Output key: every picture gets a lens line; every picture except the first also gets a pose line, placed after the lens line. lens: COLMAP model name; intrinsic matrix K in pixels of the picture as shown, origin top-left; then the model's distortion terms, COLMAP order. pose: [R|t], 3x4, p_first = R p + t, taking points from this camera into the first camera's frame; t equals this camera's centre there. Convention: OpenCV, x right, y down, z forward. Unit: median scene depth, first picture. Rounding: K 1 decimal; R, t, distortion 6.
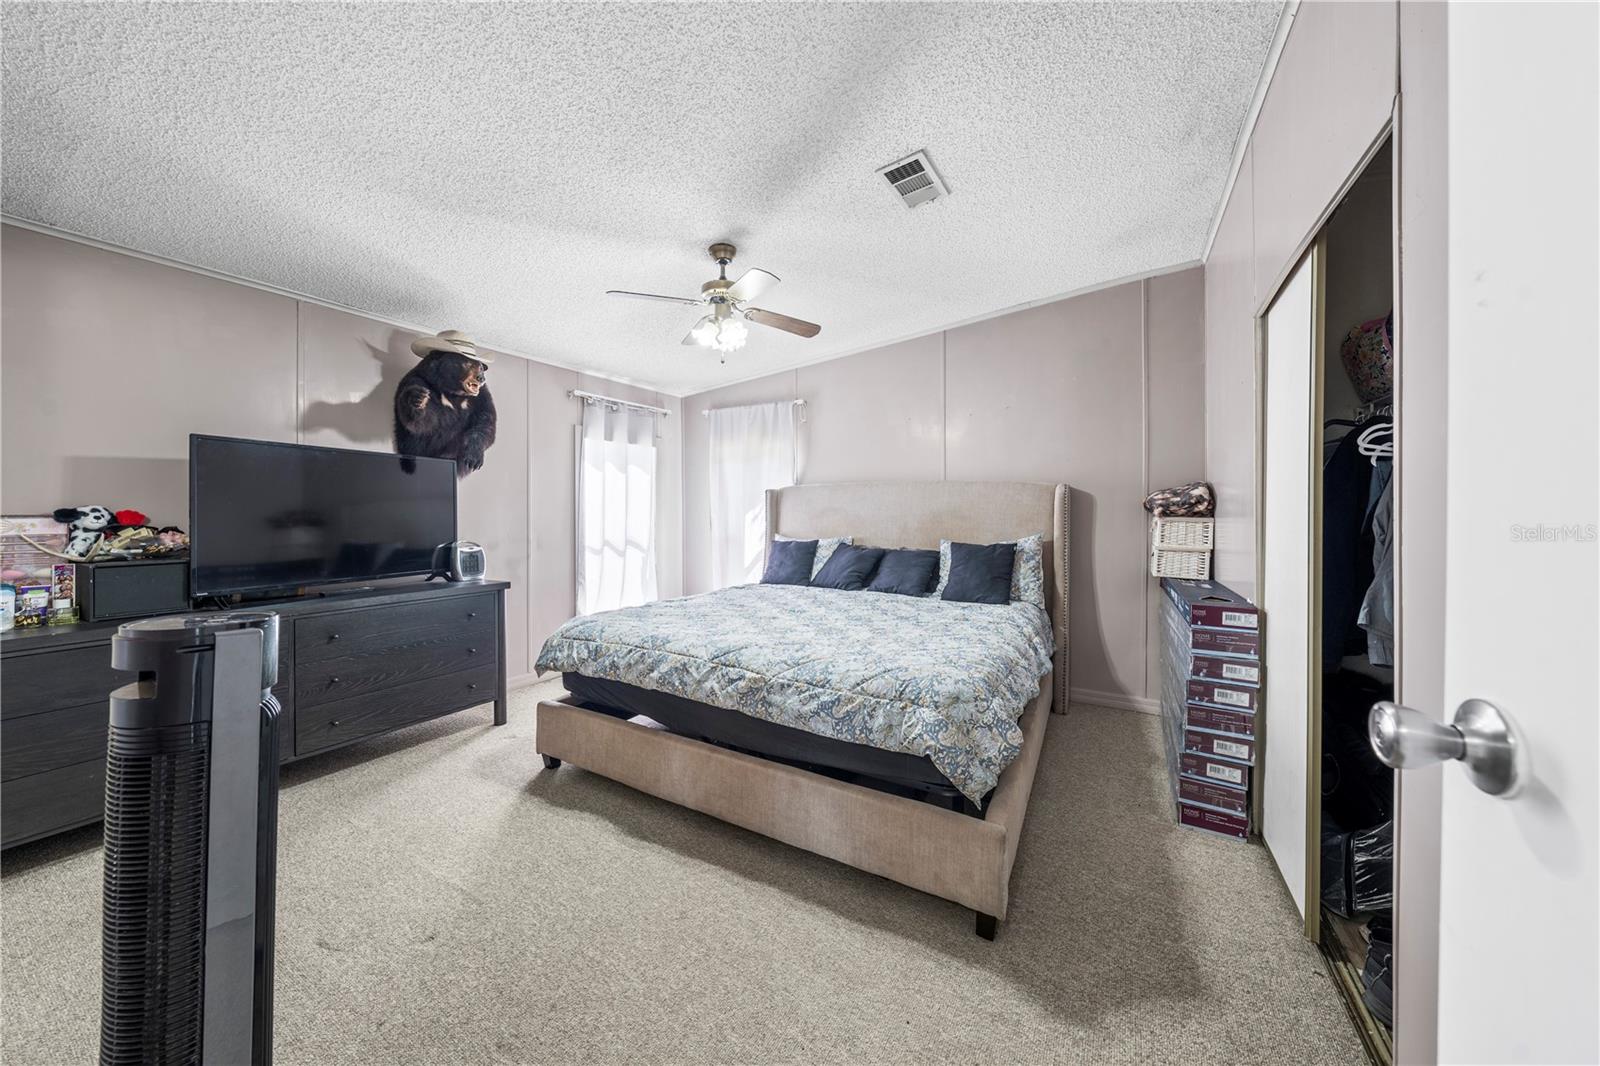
lens RADIAL K [[548.4, 0, 804.4], [0, 548.4, 519.2], [0, 0, 1]] dist [-0.003742, 0.000817]
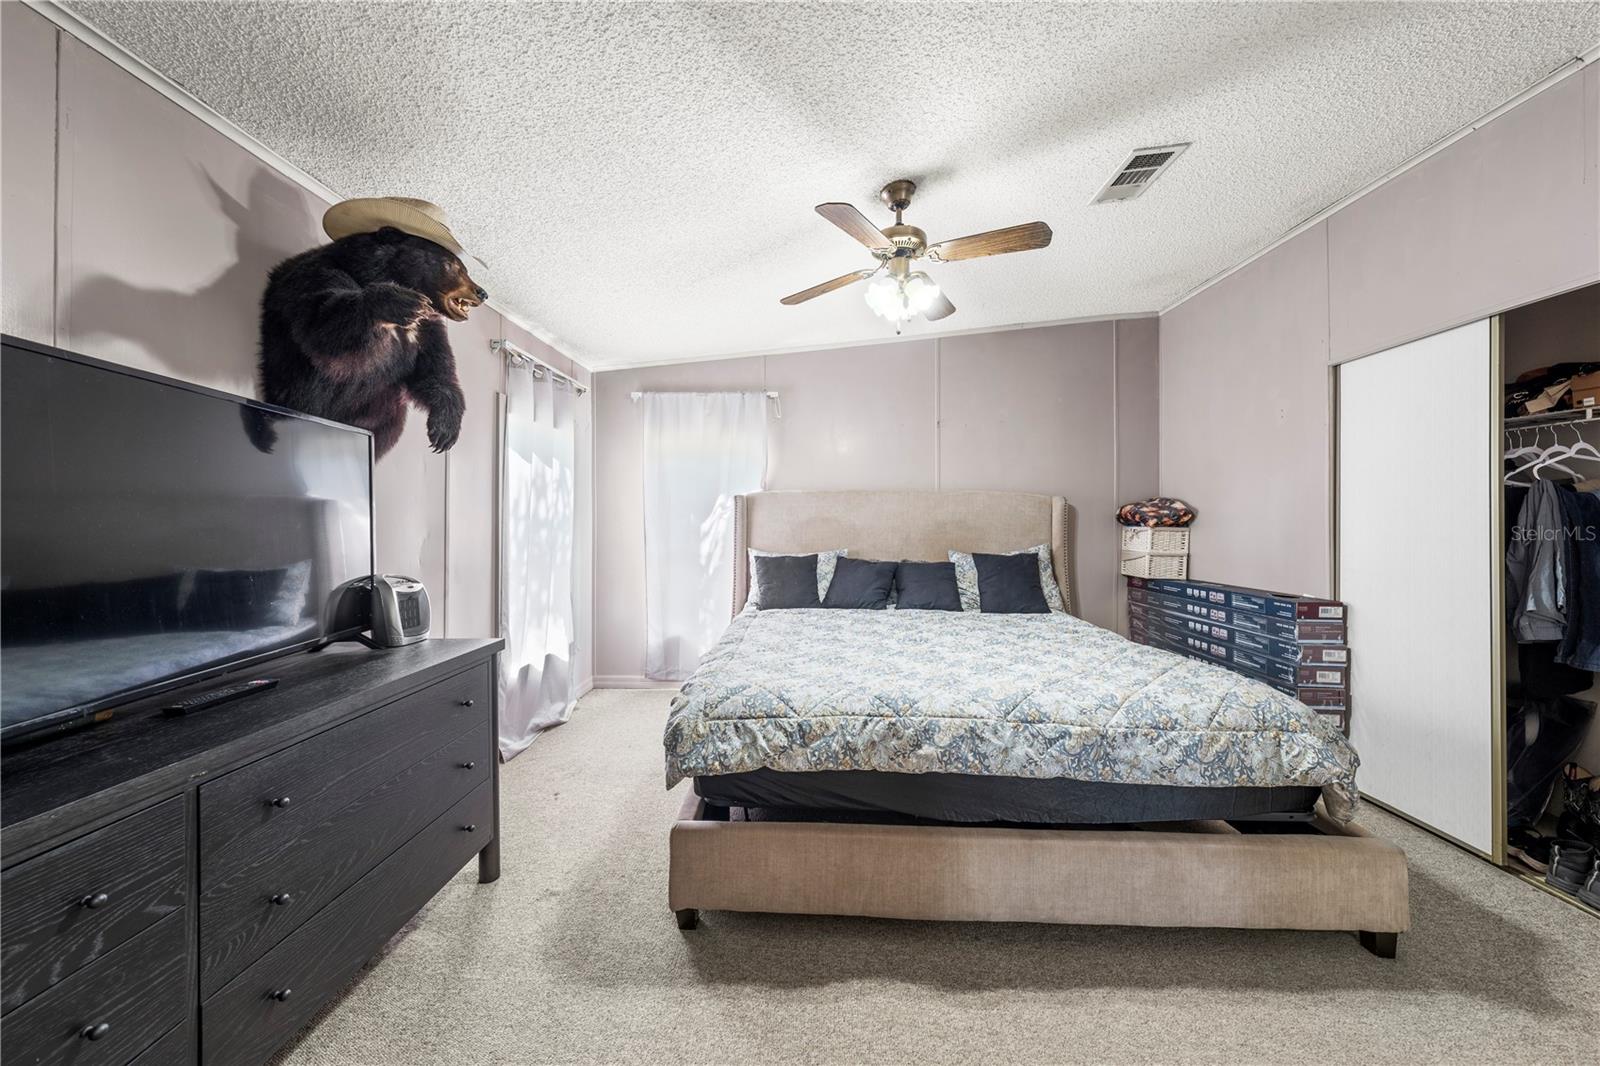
lens RADIAL K [[548.4, 0, 796.2], [0, 548.4, 524.2], [0, 0, 1]] dist [-0.003742, 0.000817]
pose [[0.884625, -0.002319, 0.466298, -0.597055], [0.005089, 0.999976, -0.004680, -0.008796], [-0.466276, 0.006513, 0.884615, 0.347516]]
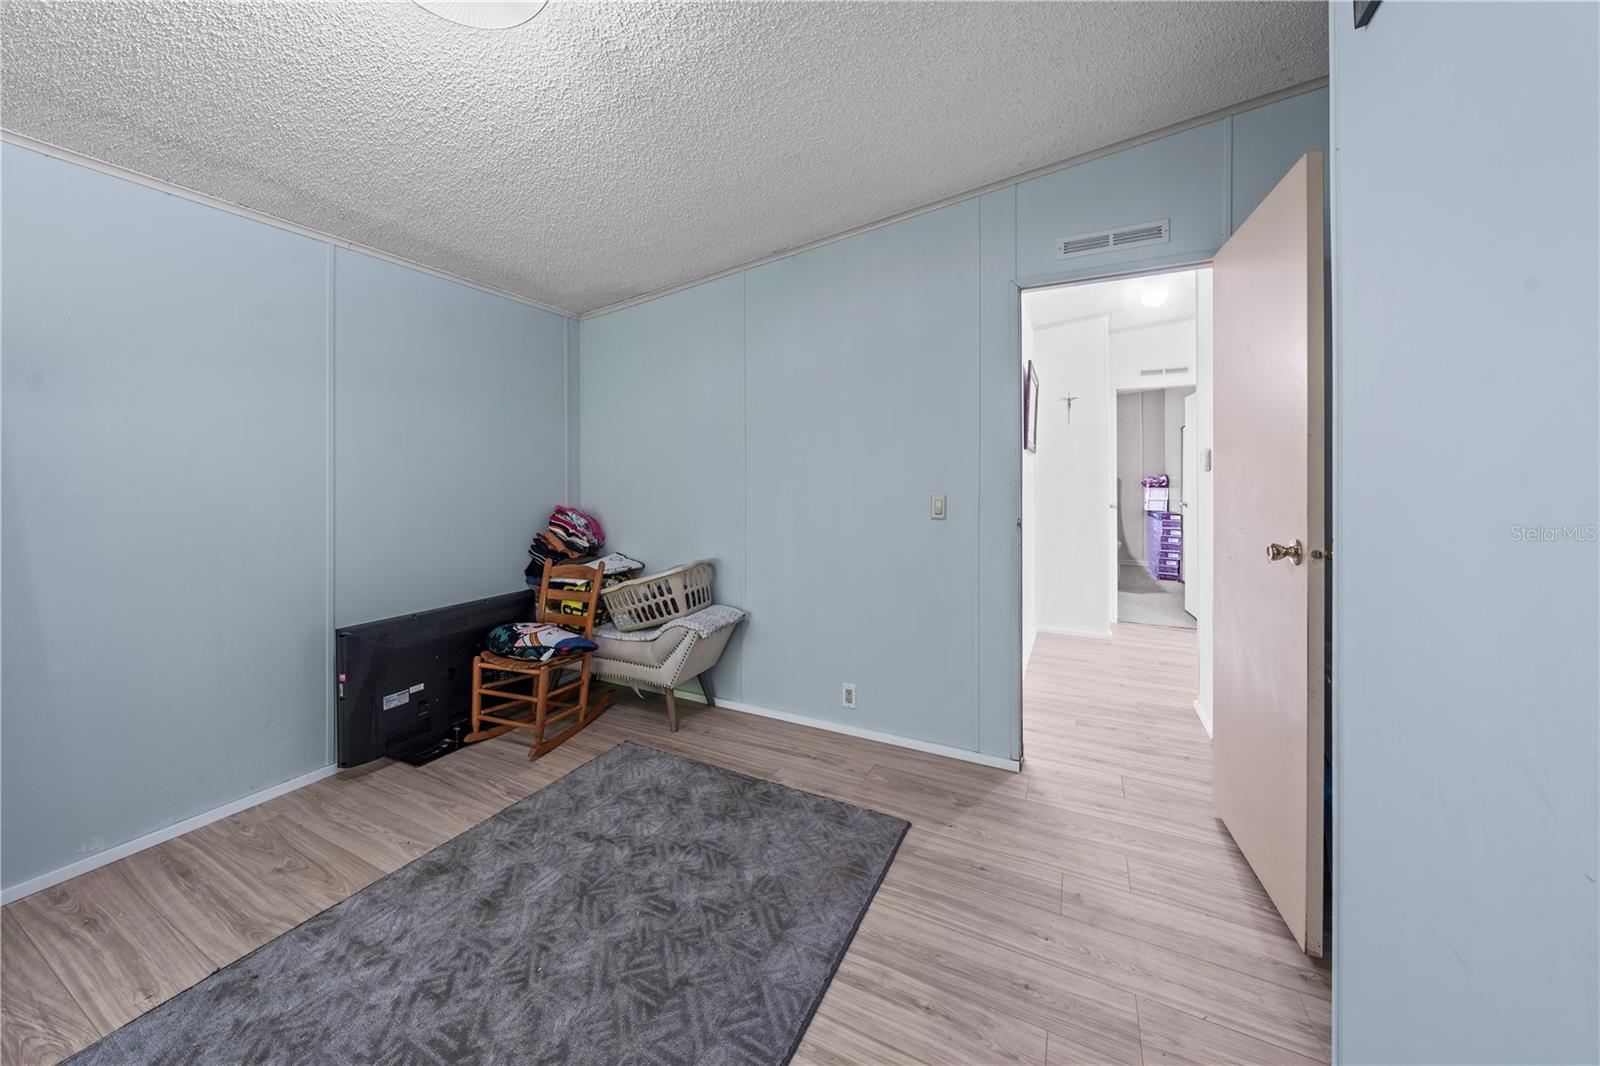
lens RADIAL K [[548.4, 0, 802.5], [0, 548.4, 483.7], [0, 0, 1]] dist [-0.003742, 0.000817]
pose [[0.998827, -0.003517, 0.048299, -1.232851], [0.004000, 0.999943, -0.009893, -0.002792], [-0.048262, 0.010074, 0.998784, -1.676093]]
